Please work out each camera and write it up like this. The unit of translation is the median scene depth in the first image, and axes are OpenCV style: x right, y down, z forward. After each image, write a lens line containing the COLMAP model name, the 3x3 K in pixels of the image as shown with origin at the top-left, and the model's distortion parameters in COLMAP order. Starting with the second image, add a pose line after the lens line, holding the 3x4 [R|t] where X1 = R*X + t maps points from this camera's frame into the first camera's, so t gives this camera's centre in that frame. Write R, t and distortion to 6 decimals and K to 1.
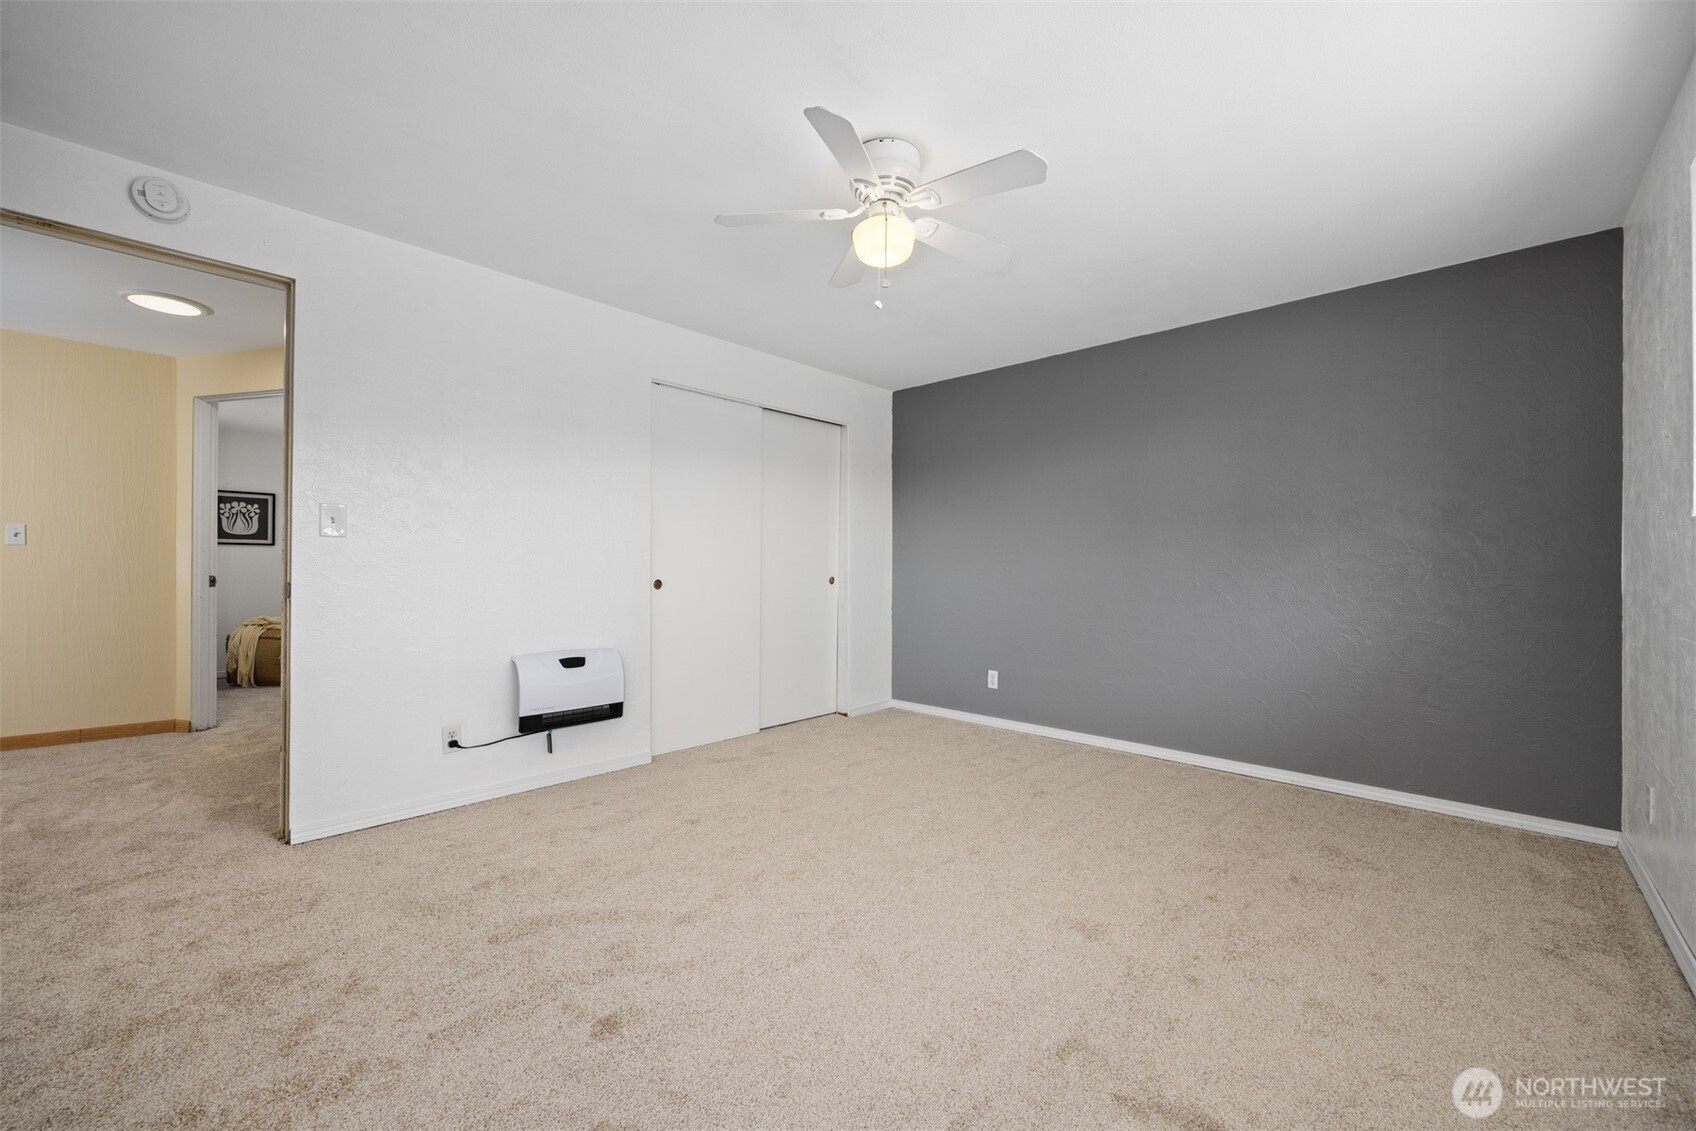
lens RADIAL K [[681.5, 0, 848.0], [0, 681.5, 565.5], [0, 0, 1]] dist [-0.000238, -0.000030]
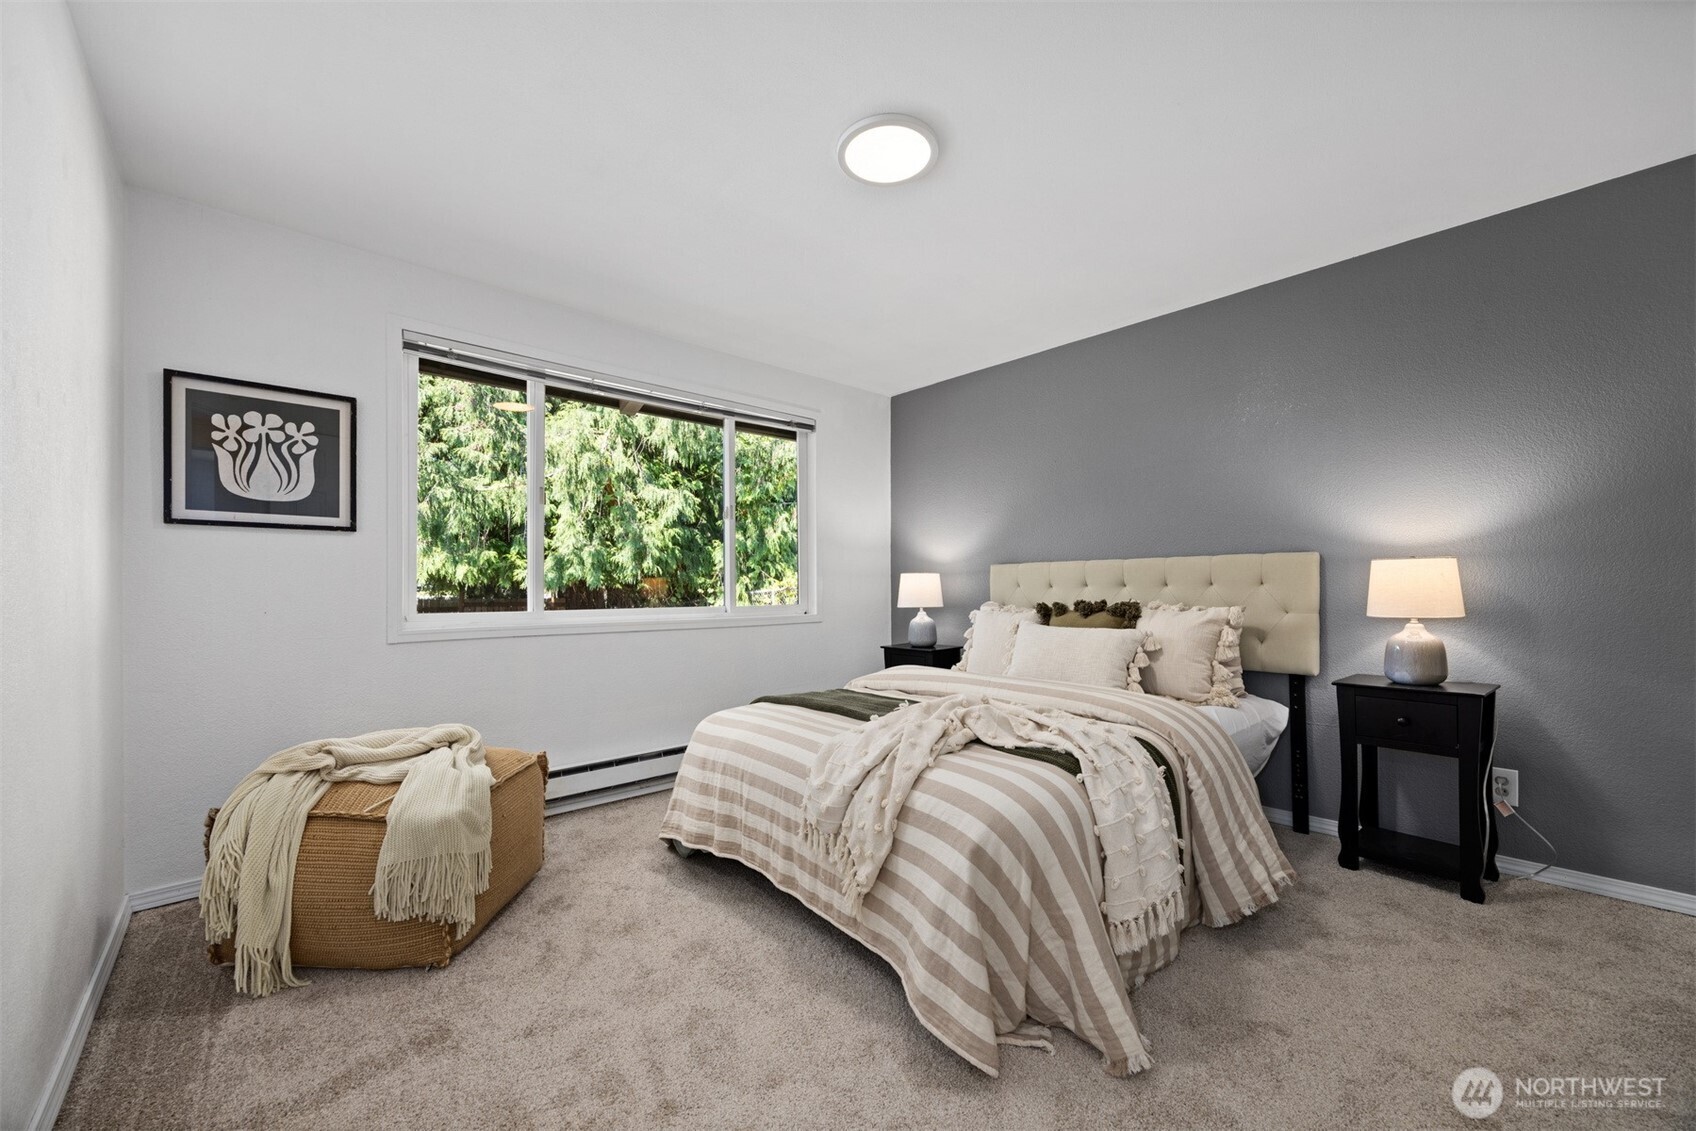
lens RADIAL K [[664.2, 0, 846.0], [0, 664.2, 576.6], [0, 0, 1]] dist [0.000157, 0.000042]
pose [[0.997669, -0.012777, -0.067036, -0.551834], [0.012151, 0.999879, -0.009744, 0.003371], [0.067152, 0.008907, 0.997703, 0.658150]]
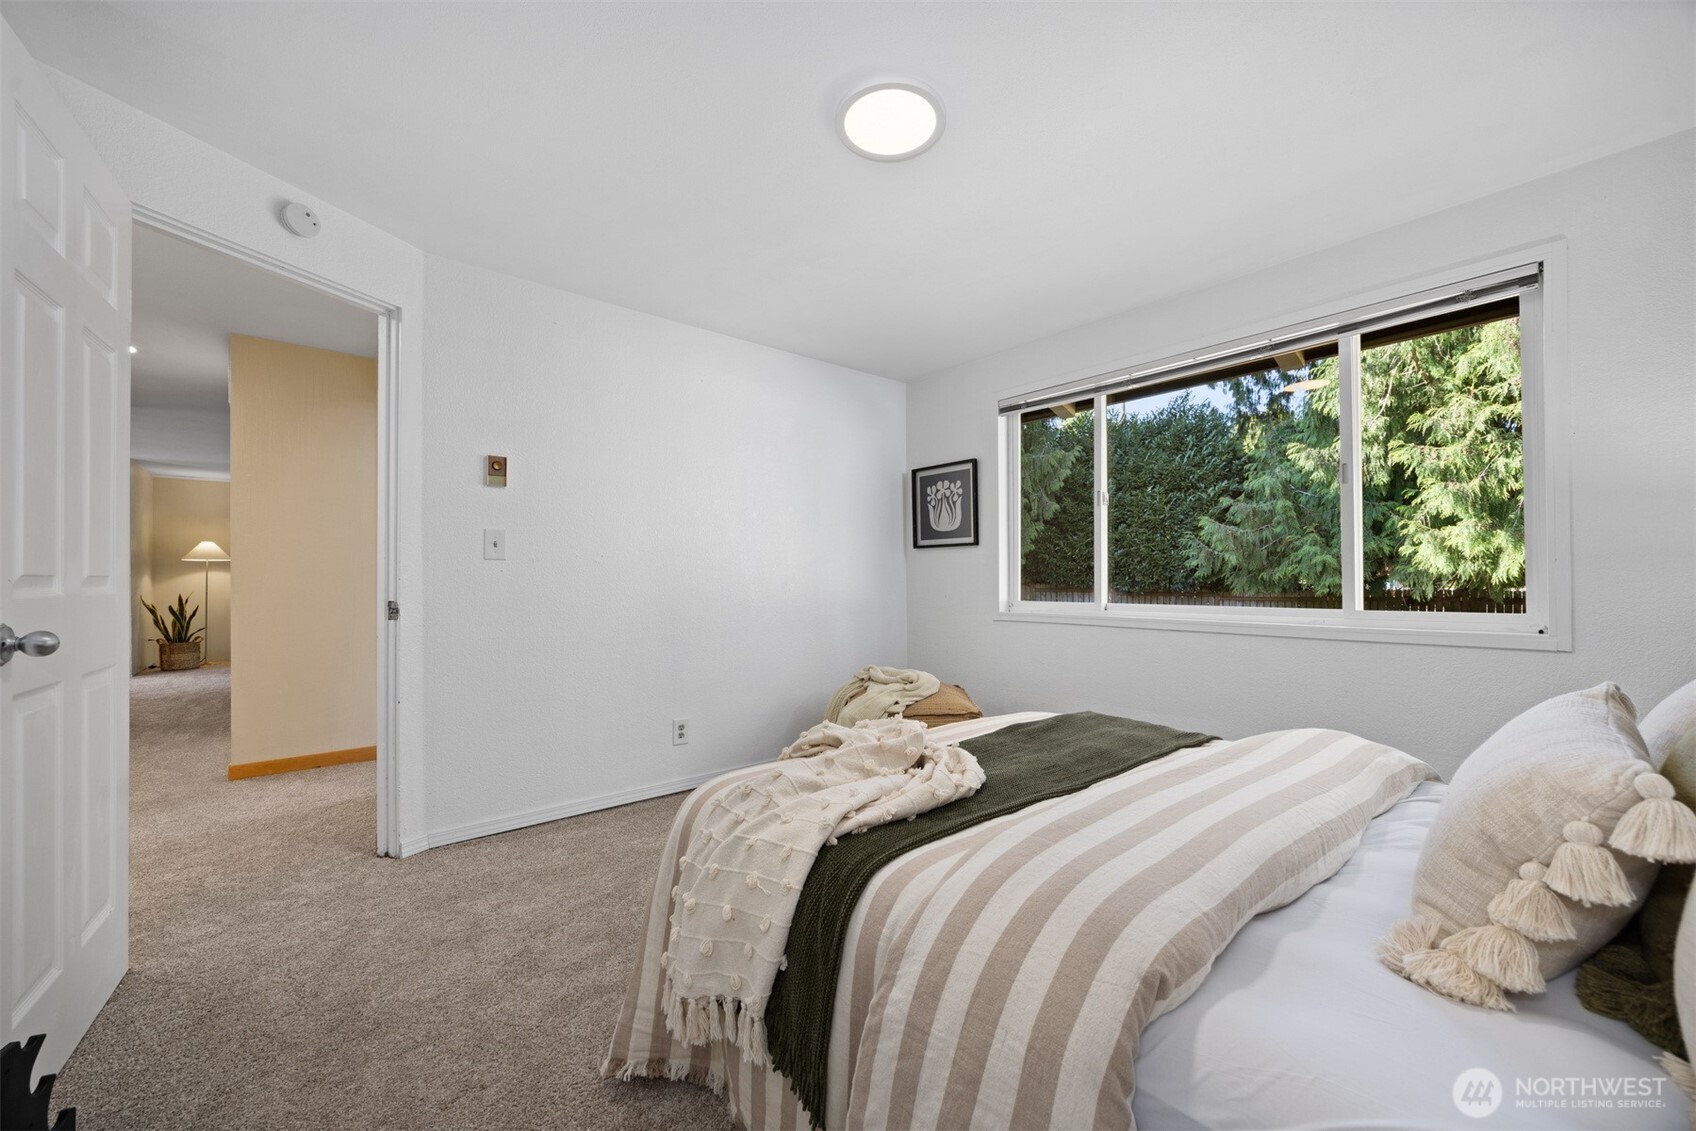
lens RADIAL K [[664.2, 0, 846.0], [0, 664.2, 576.6], [0, 0, 1]] dist [0.000157, 0.000042]
pose [[-0.128071, -0.010661, -0.991708, -0.258343], [0.005514, 0.999919, -0.011461, 0.004027], [0.991750, -0.006936, -0.128002, 0.985476]]
